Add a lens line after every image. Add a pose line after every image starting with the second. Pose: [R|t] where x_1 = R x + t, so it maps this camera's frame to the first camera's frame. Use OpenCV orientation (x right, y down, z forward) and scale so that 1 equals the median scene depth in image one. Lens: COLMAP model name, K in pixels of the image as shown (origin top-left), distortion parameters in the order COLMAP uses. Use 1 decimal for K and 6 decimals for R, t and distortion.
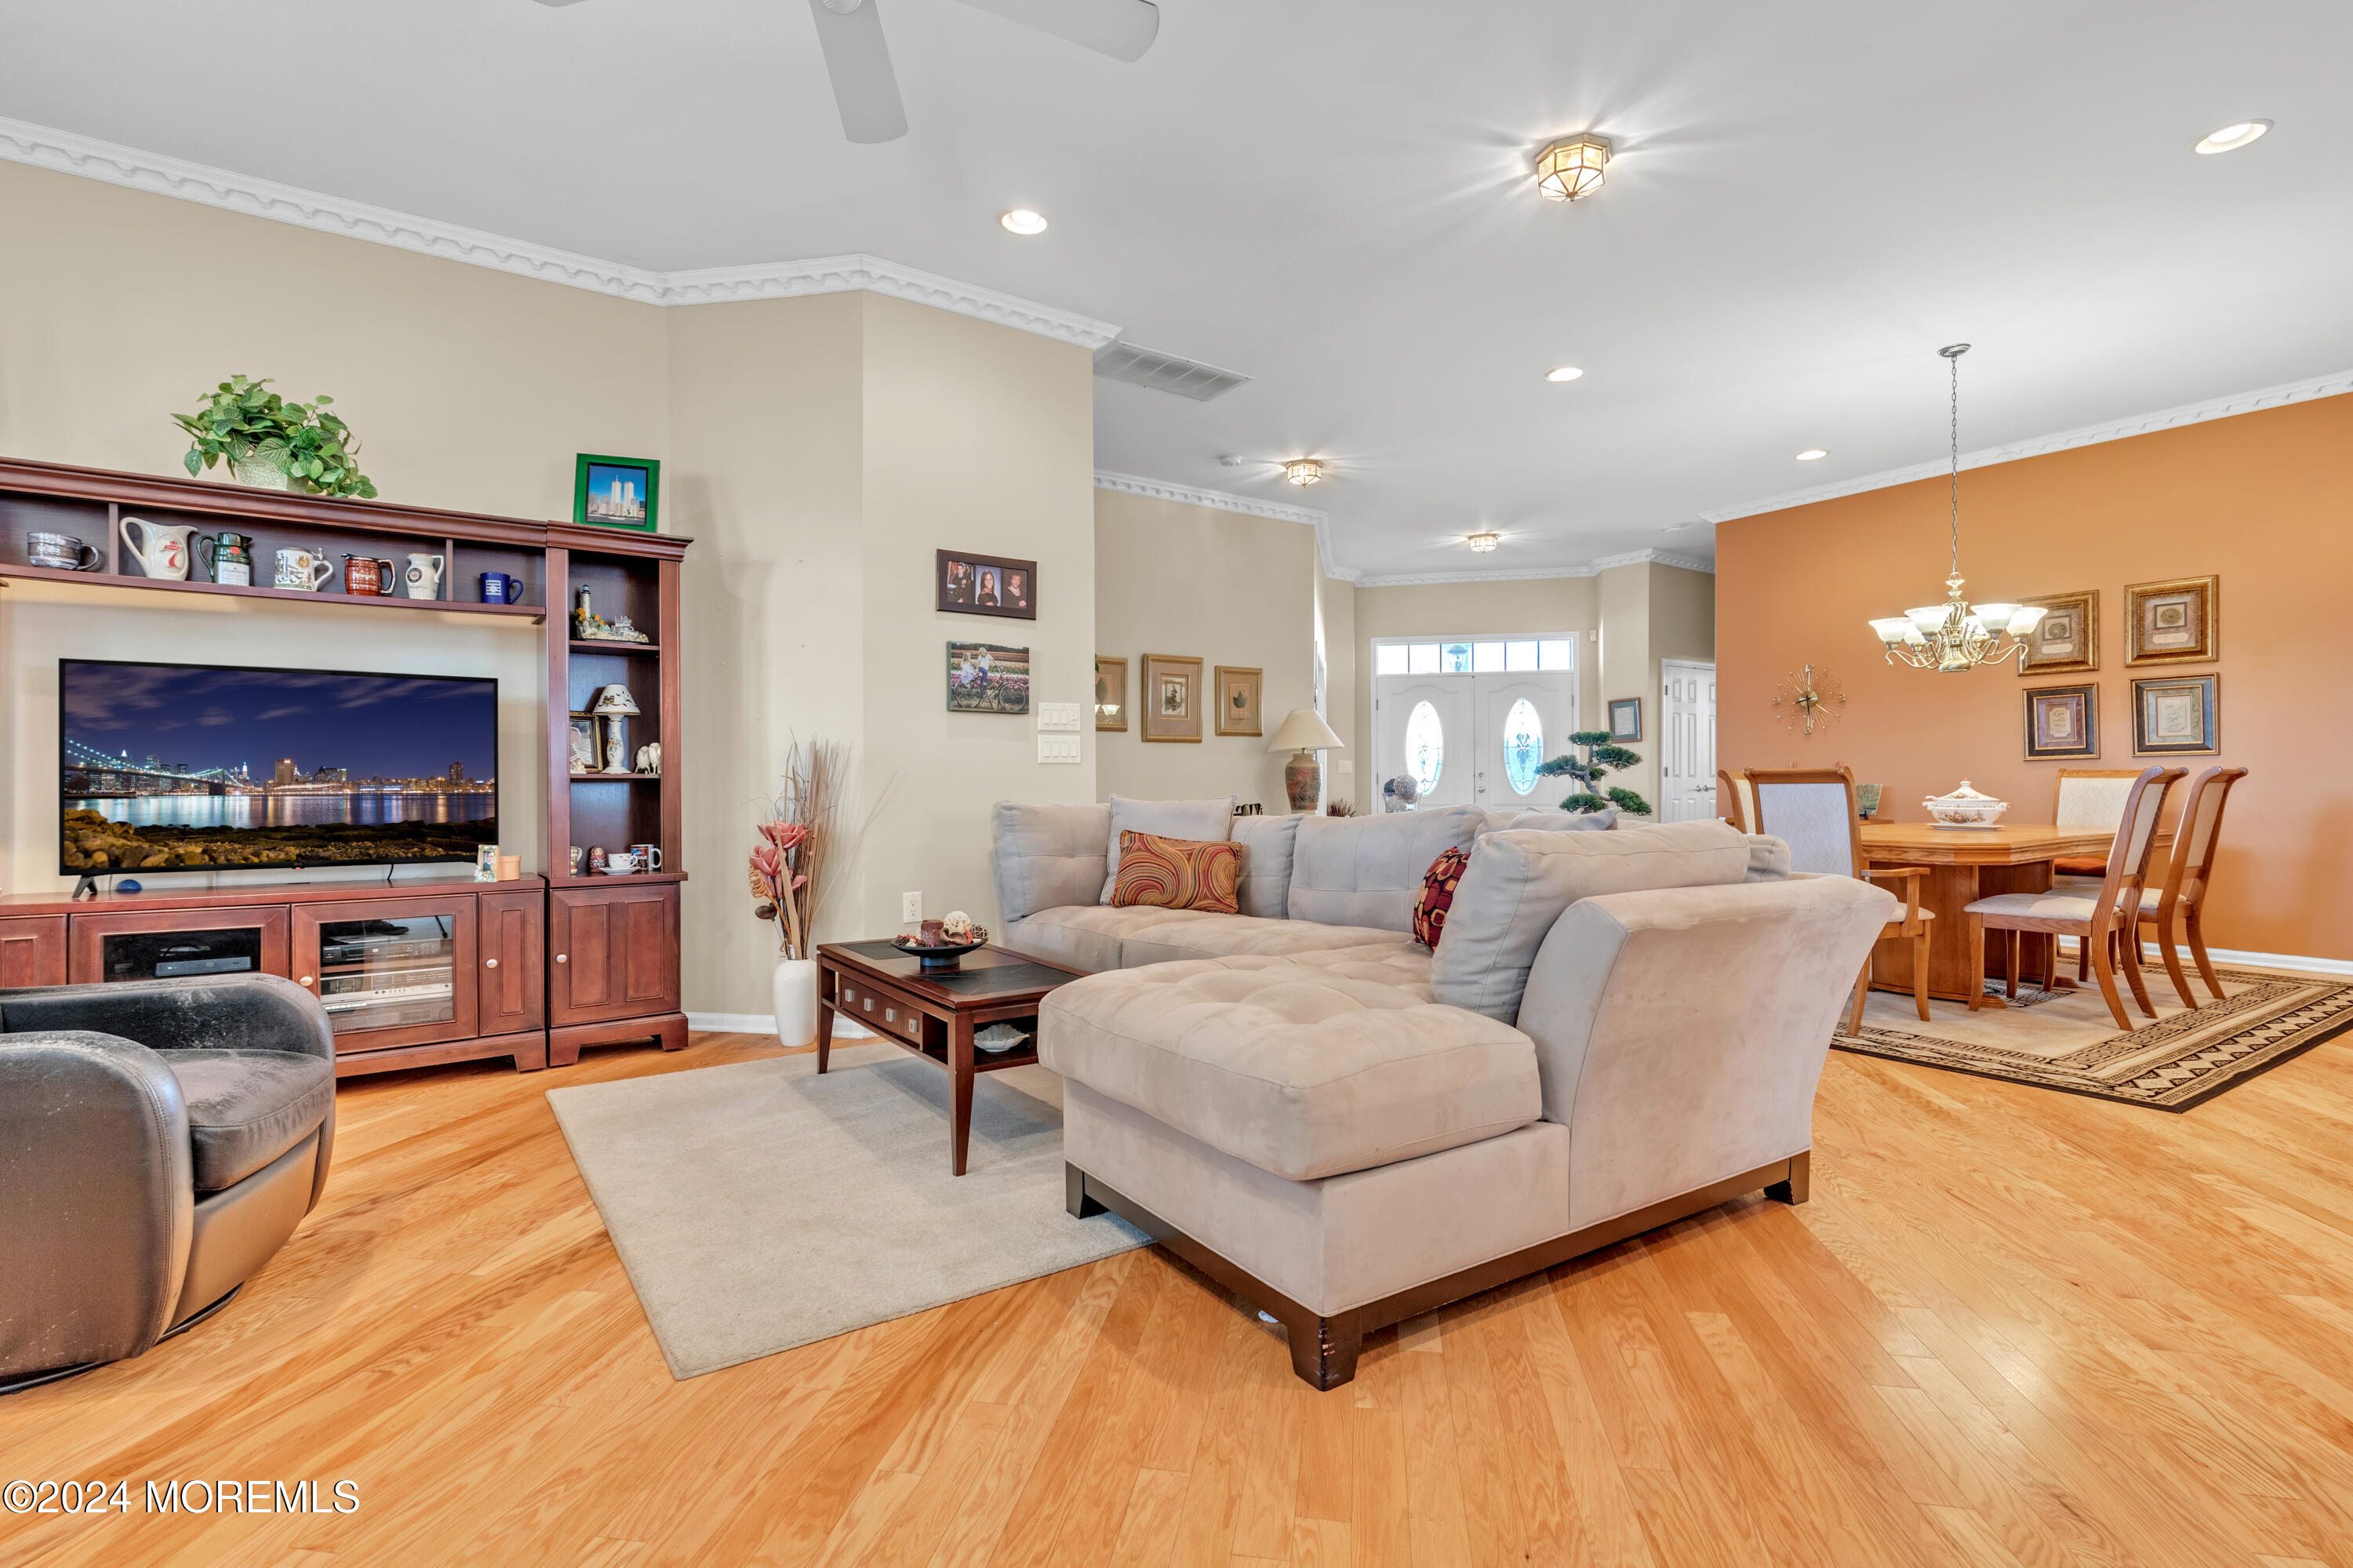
lens RADIAL K [[1103.5, 0, 1167.7], [0, 1103.5, 786.9], [0, 0, 1]] dist [0.009675, -0.003323]
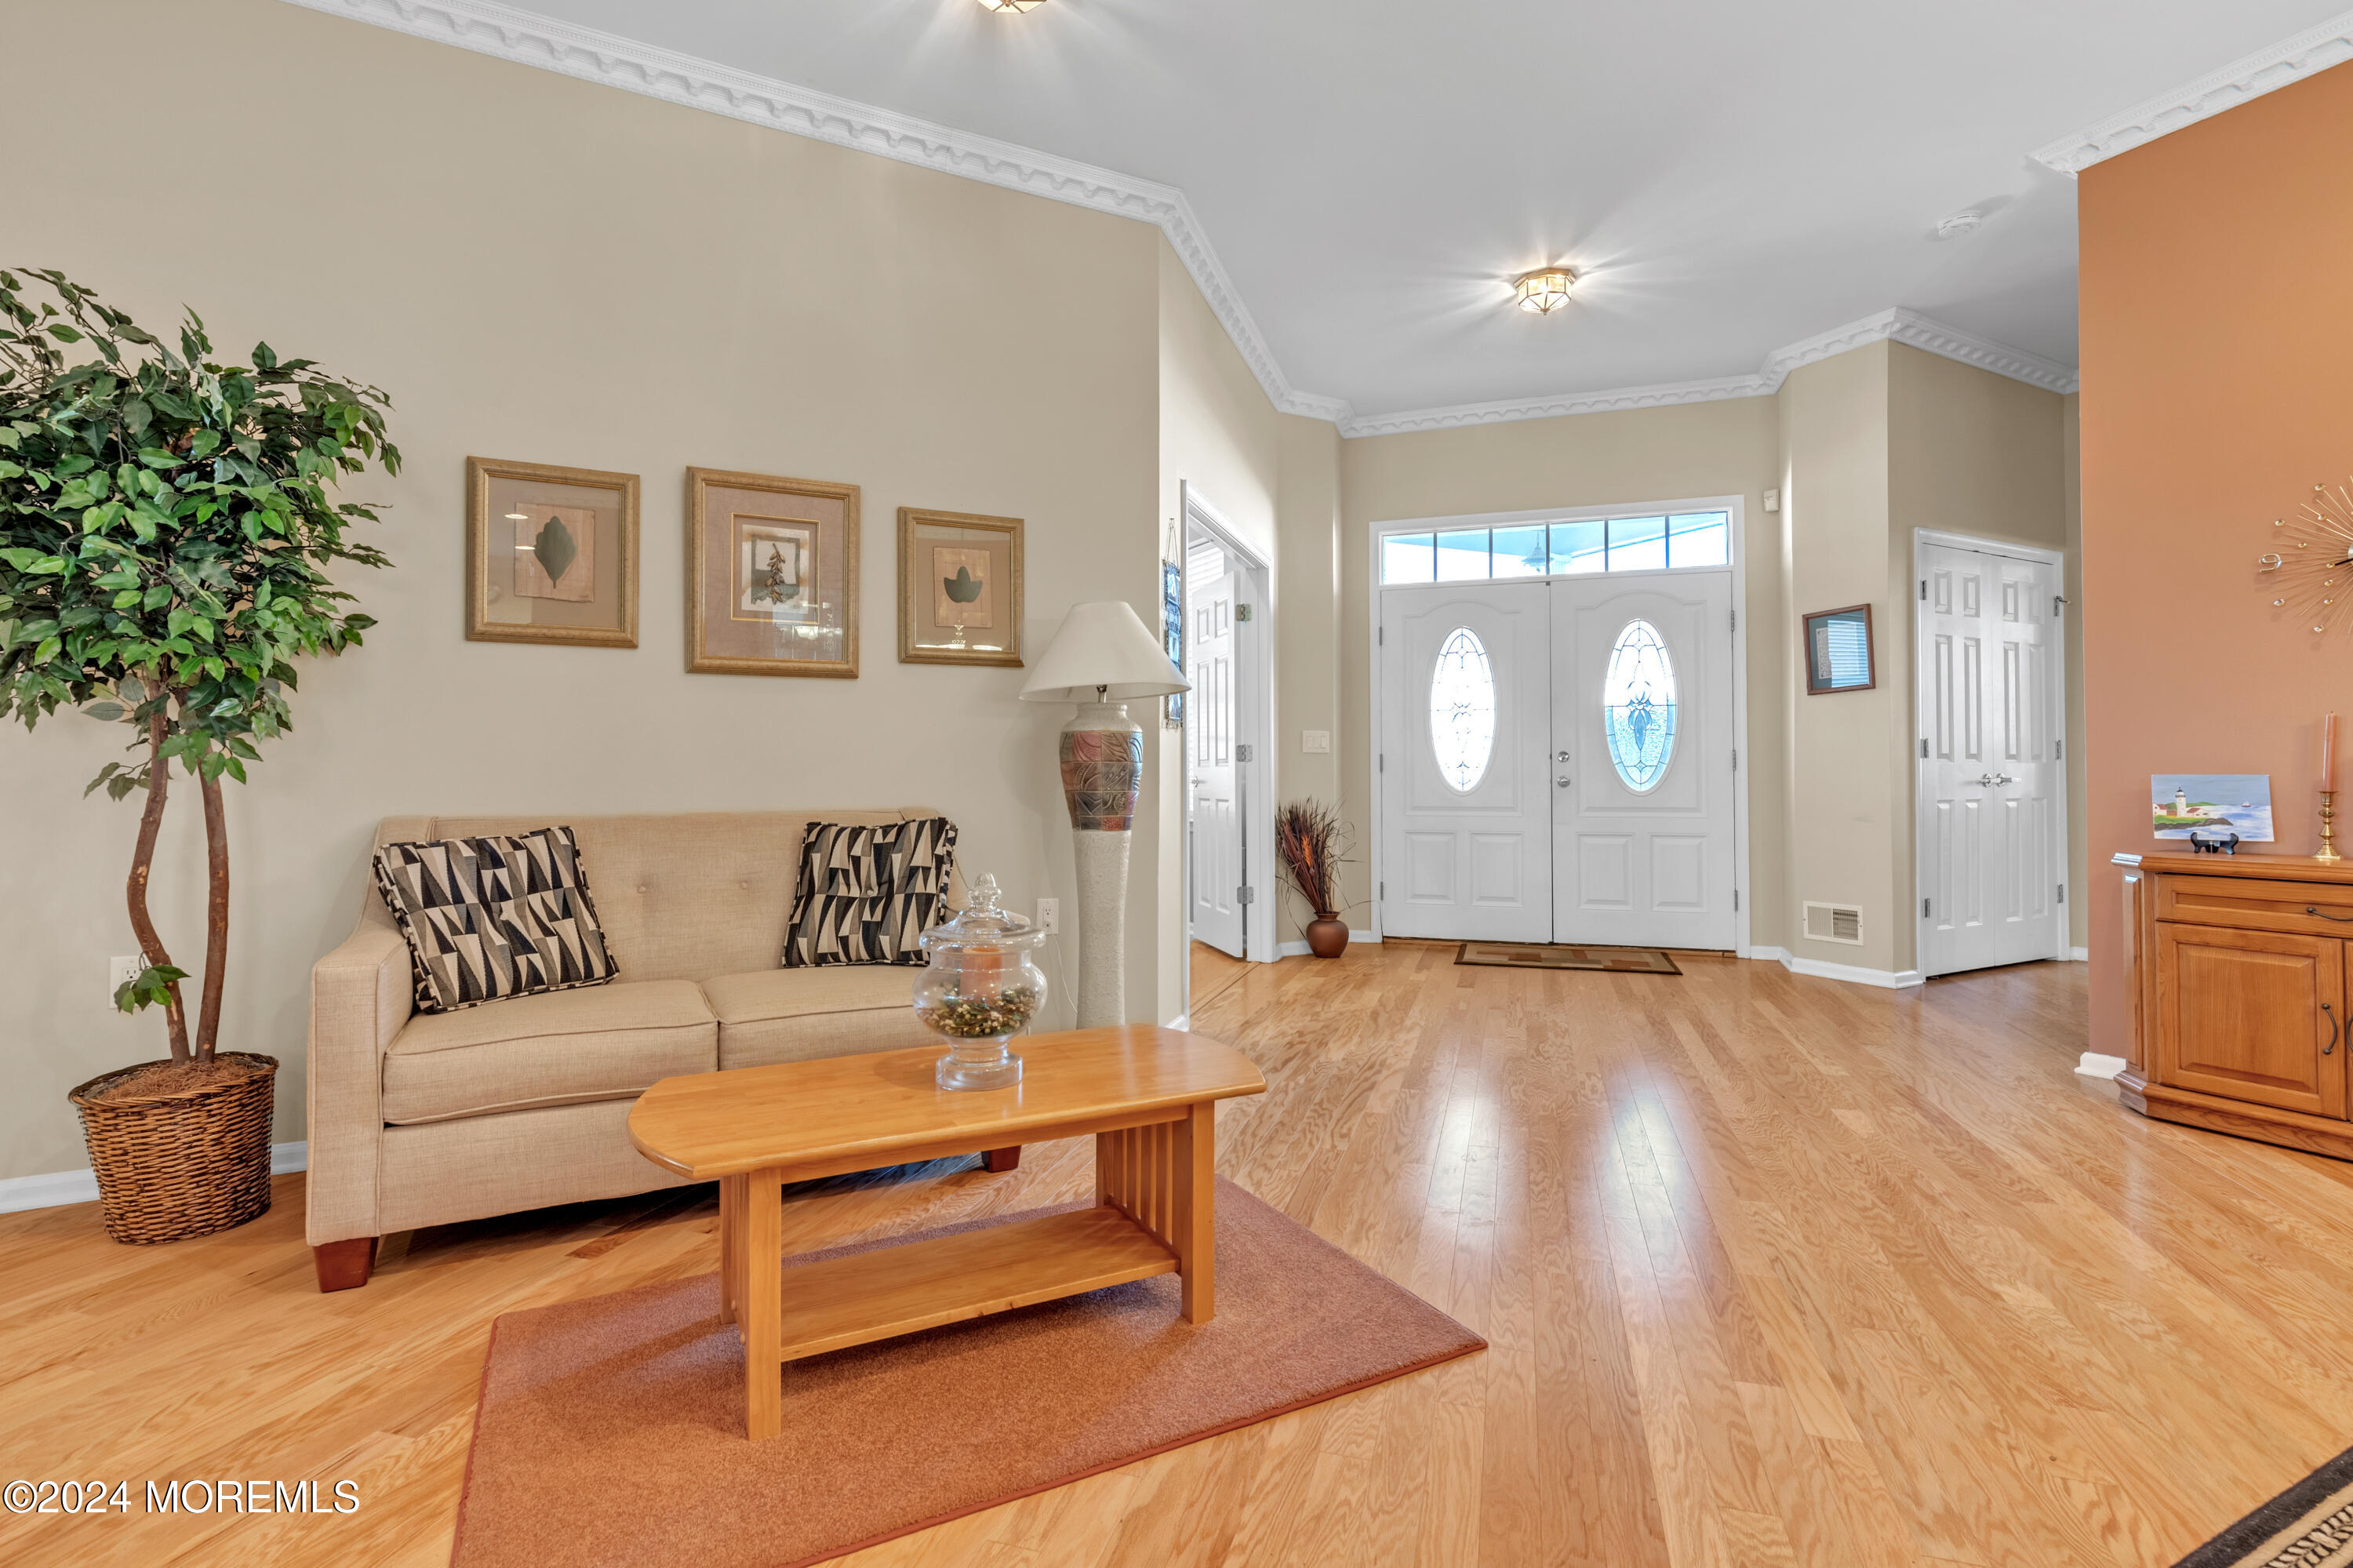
lens RADIAL K [[1103.5, 0, 1173.7], [0, 1103.5, 755.7], [0, 0, 1]] dist [0.009675, -0.003323]
pose [[0.993616, -0.002129, -0.112793, 0.355255], [0.000006, 0.999823, -0.018817, -0.001079], [0.112813, 0.018696, 0.993440, 0.988606]]
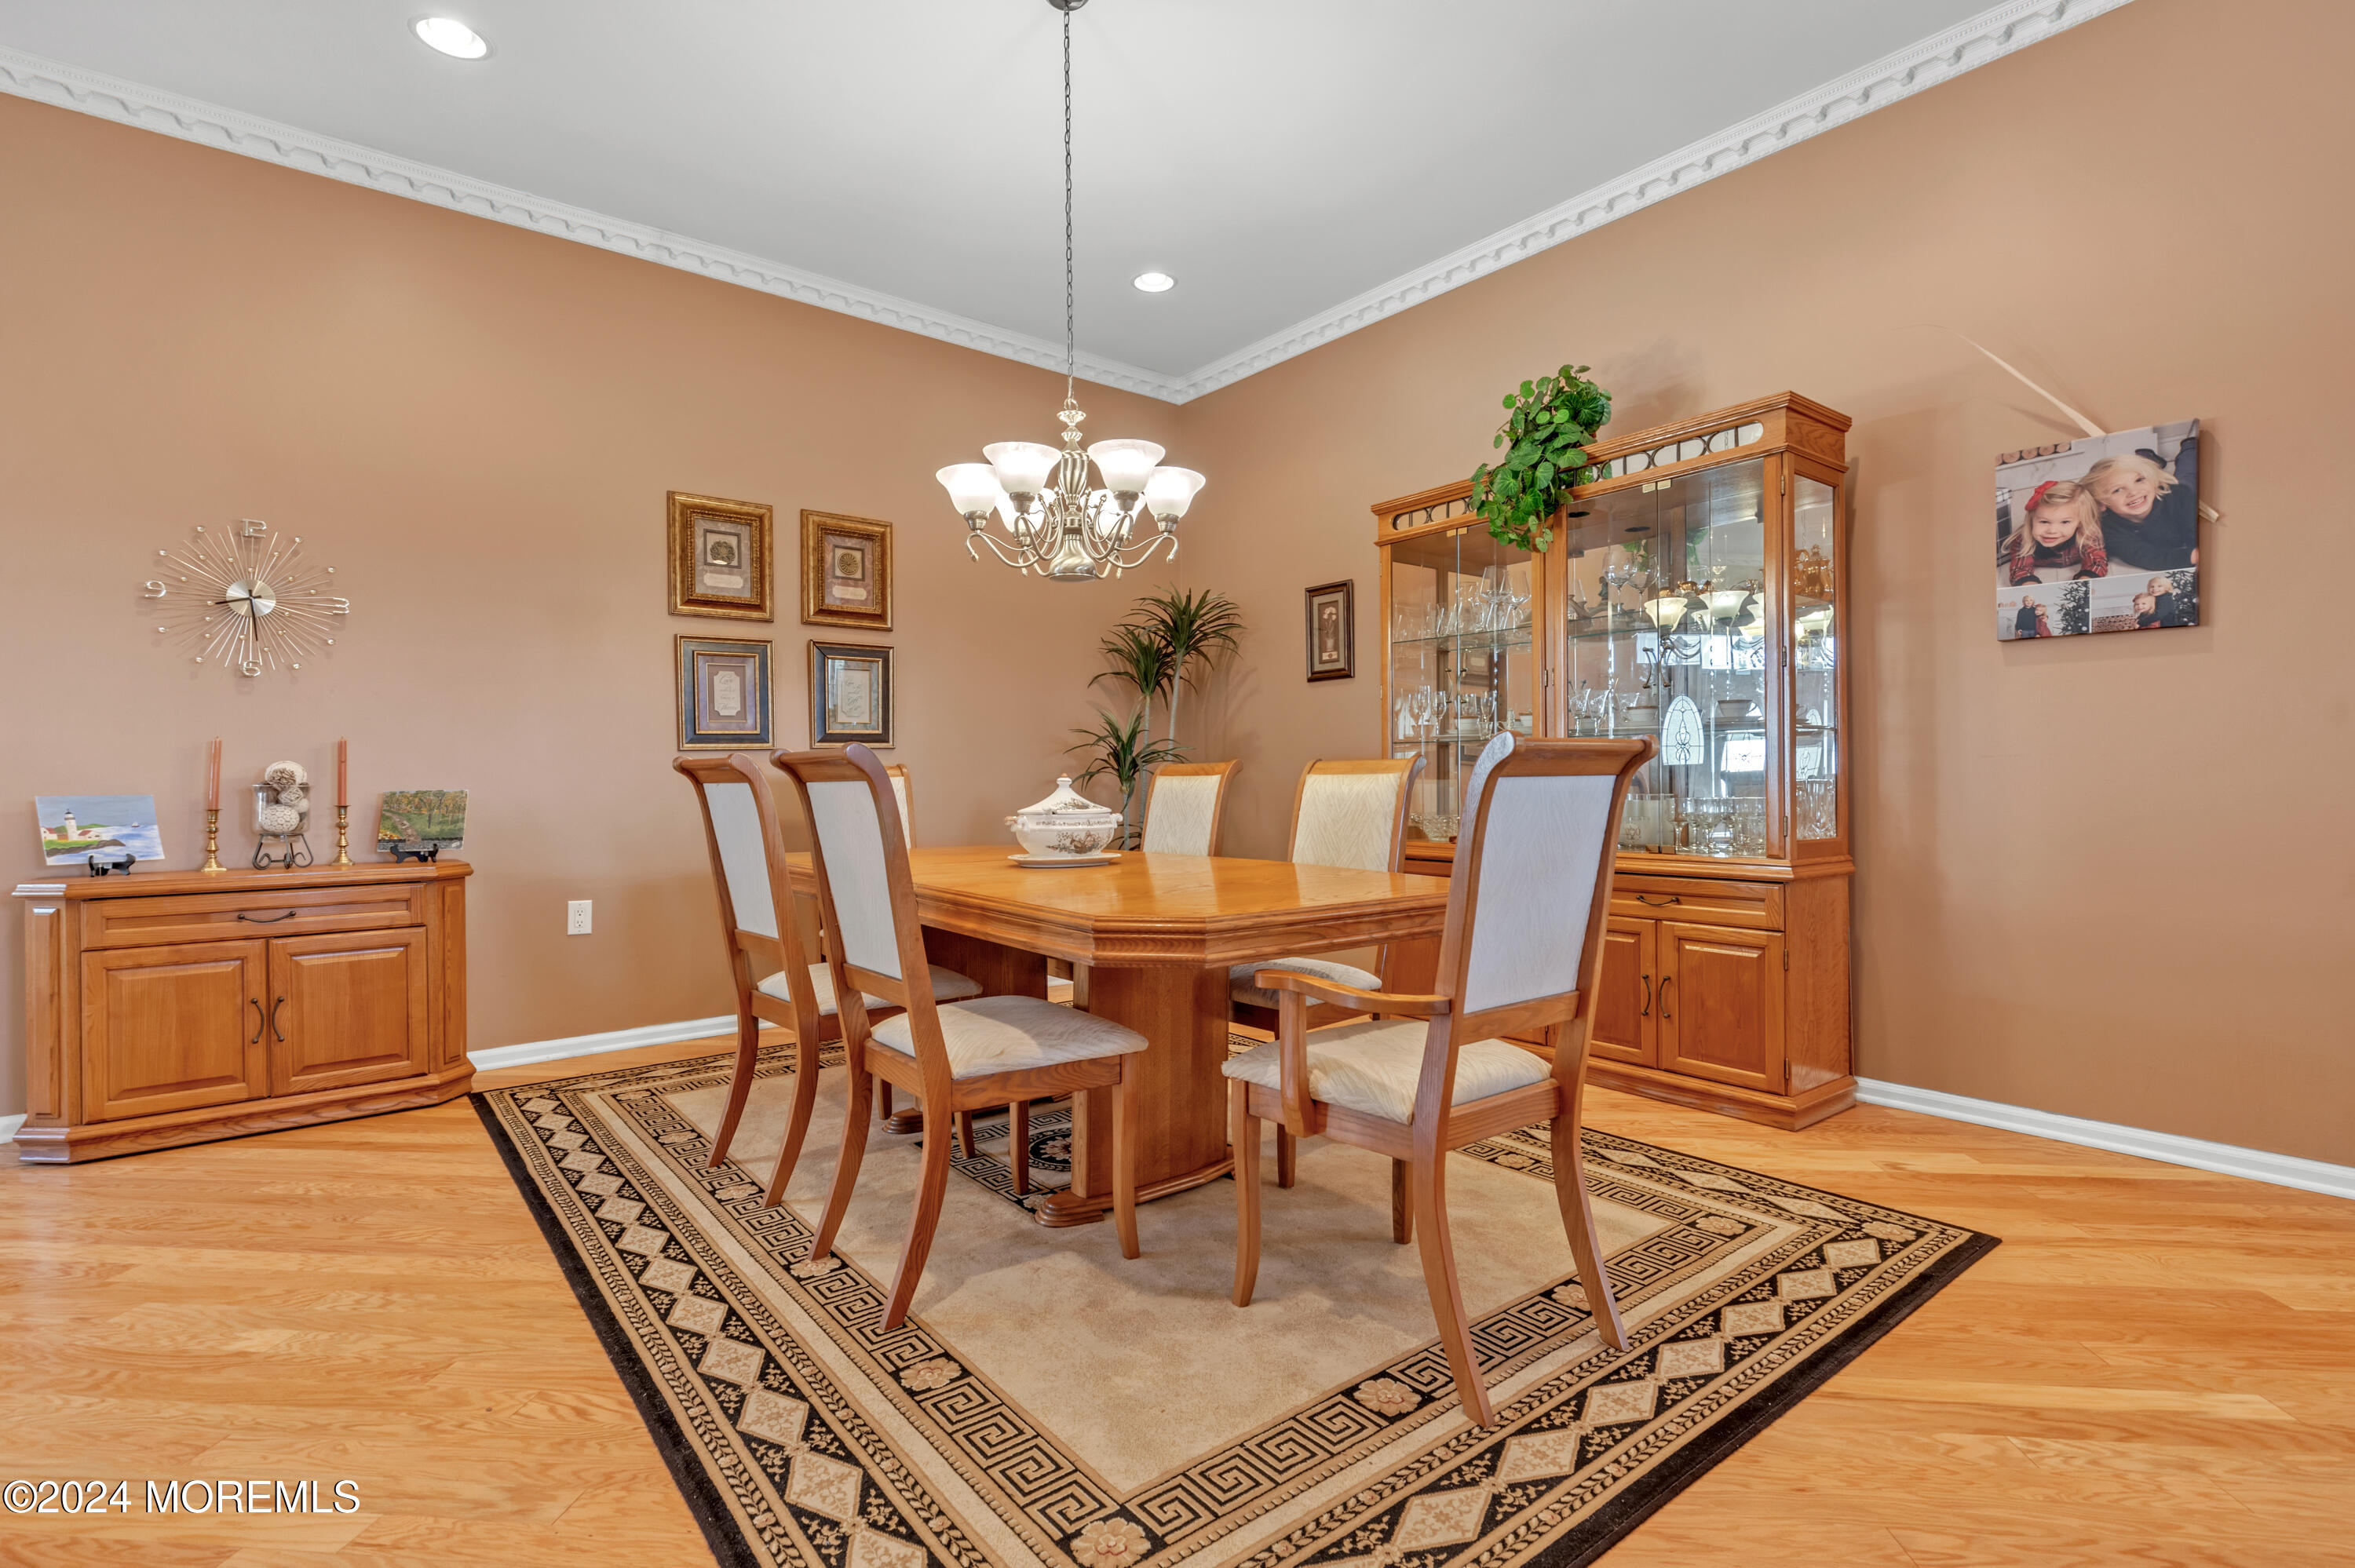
lens RADIAL K [[1104.2, 0, 1176.7], [0, 1104.2, 786.4], [0, 0, 1]] dist [0.009675, -0.003323]
pose [[-0.079341, -0.003143, 0.996843, 0.187056], [0.010644, 0.999935, 0.004000, -0.003756], [-0.996791, 0.010928, -0.079302, 1.156638]]
